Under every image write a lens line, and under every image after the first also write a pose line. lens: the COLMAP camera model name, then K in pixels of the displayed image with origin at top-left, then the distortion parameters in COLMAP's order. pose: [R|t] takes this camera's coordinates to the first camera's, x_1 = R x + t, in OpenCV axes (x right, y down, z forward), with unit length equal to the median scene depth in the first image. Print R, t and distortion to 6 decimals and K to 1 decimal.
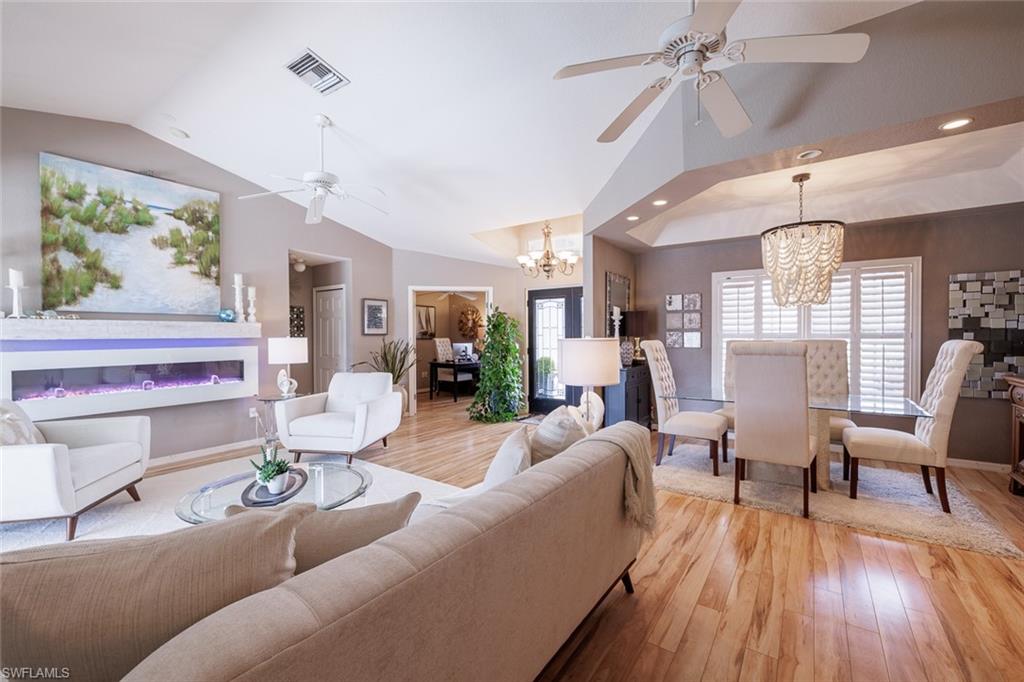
lens RADIAL K [[427.0, 0, 507.3], [0, 427.0, 337.7], [0, 0, 1]] dist [0.001521, -0.000461]
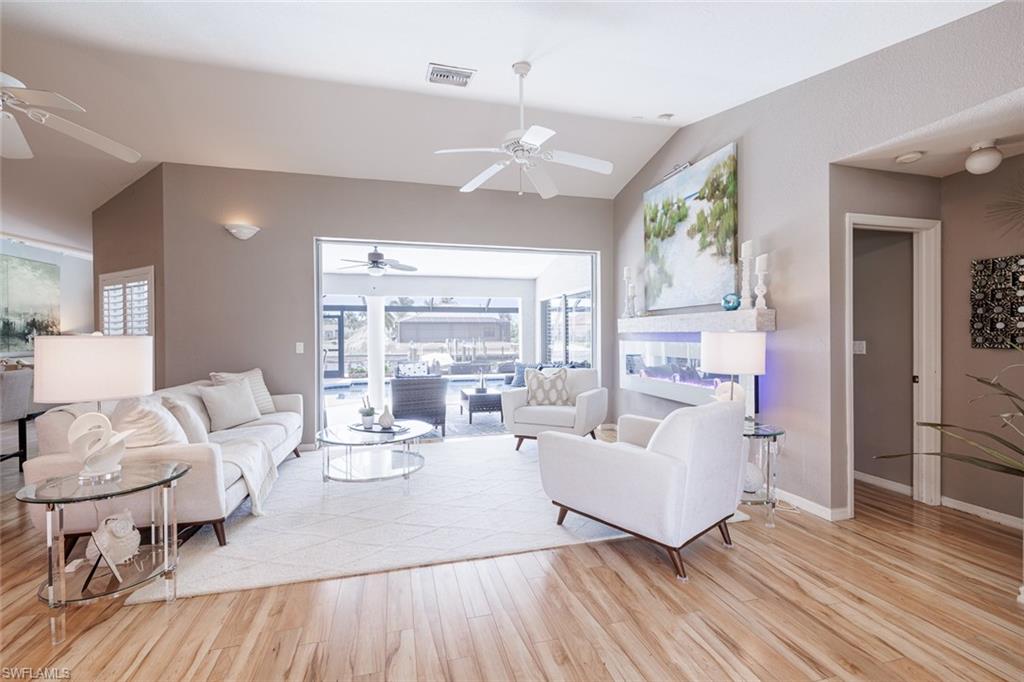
lens RADIAL K [[427.0, 0, 507.9], [0, 427.0, 340.8], [0, 0, 1]] dist [0.001521, -0.000461]
pose [[-0.639411, 0.018261, -0.768648, 0.186729], [-0.000472, 0.999708, 0.024143, -0.001125], [0.768865, 0.015800, -0.639216, 1.247906]]
